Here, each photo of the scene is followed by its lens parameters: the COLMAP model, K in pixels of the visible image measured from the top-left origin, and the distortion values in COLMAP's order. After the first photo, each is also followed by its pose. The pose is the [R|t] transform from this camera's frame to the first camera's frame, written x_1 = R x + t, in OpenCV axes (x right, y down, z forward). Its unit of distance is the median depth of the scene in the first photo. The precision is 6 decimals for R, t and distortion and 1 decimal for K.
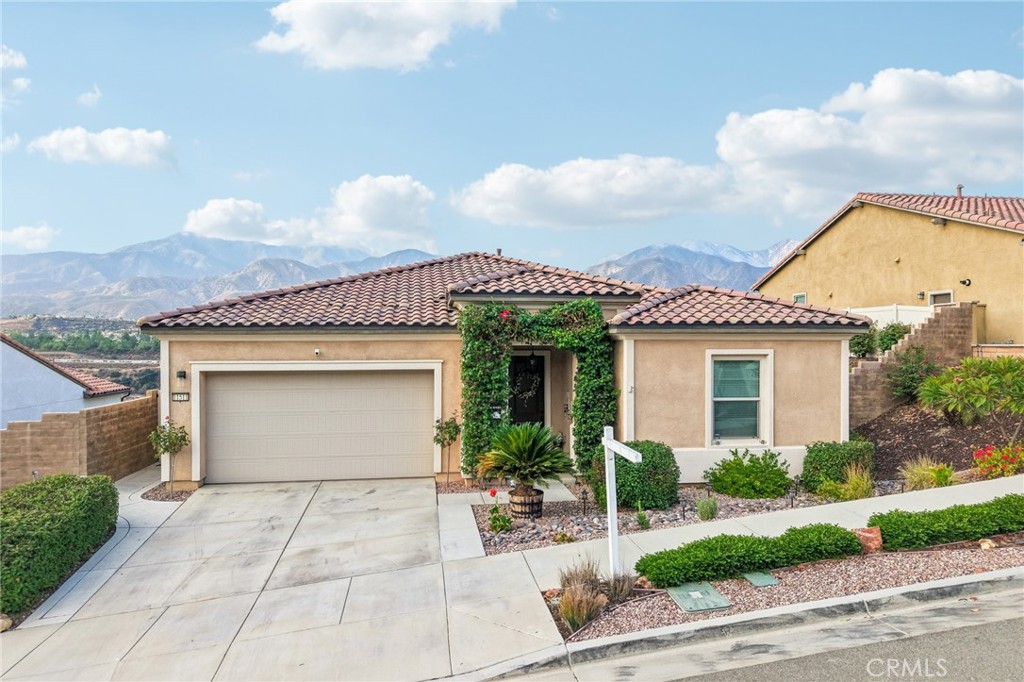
lens RADIAL K [[685.5, 0, 512.1], [0, 685.5, 356.9], [0, 0, 1]] dist [0.030196, -0.024975]
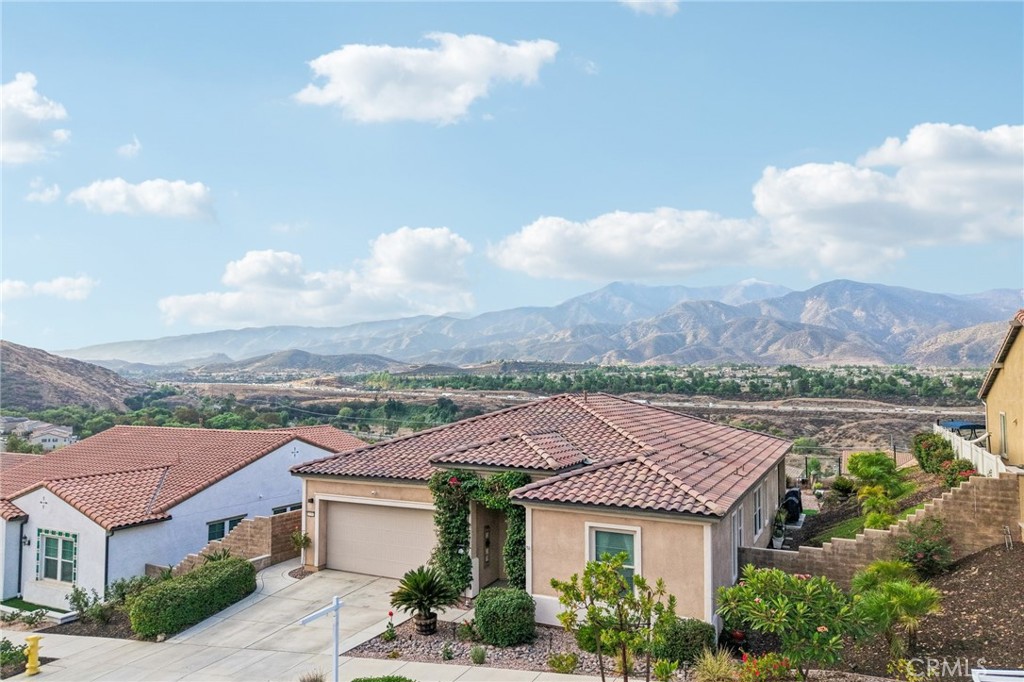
lens RADIAL K [[679.6, 0, 512.0], [0, 679.6, 341.0], [0, 0, 1]] dist [0.022222, -0.022893]
pose [[0.828872, -0.032542, -0.558491, 0.866134], [-0.012375, 0.996996, -0.076459, -0.240774], [0.559302, 0.070286, 0.825979, -0.128047]]
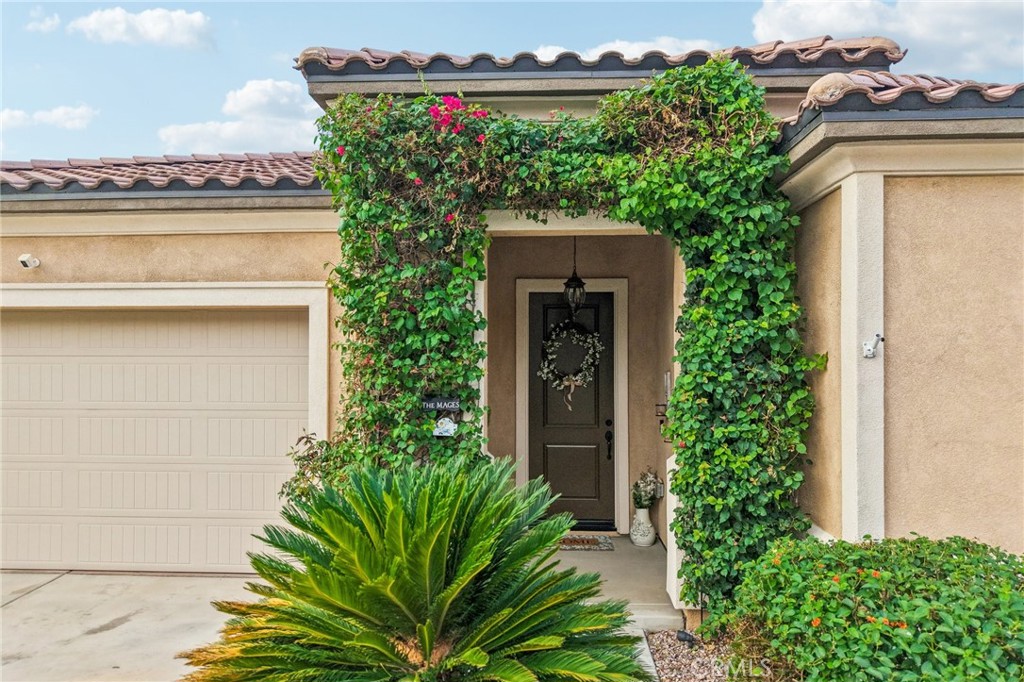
lens RADIAL K [[685.5, 0, 512.1], [0, 685.5, 356.9], [0, 0, 1]] dist [0.030196, -0.024975]
pose [[0.980348, 0.003665, -0.197240, 0.079817], [-0.007850, 0.999760, -0.020441, 0.056922], [0.197118, 0.021587, 0.980142, 0.668530]]
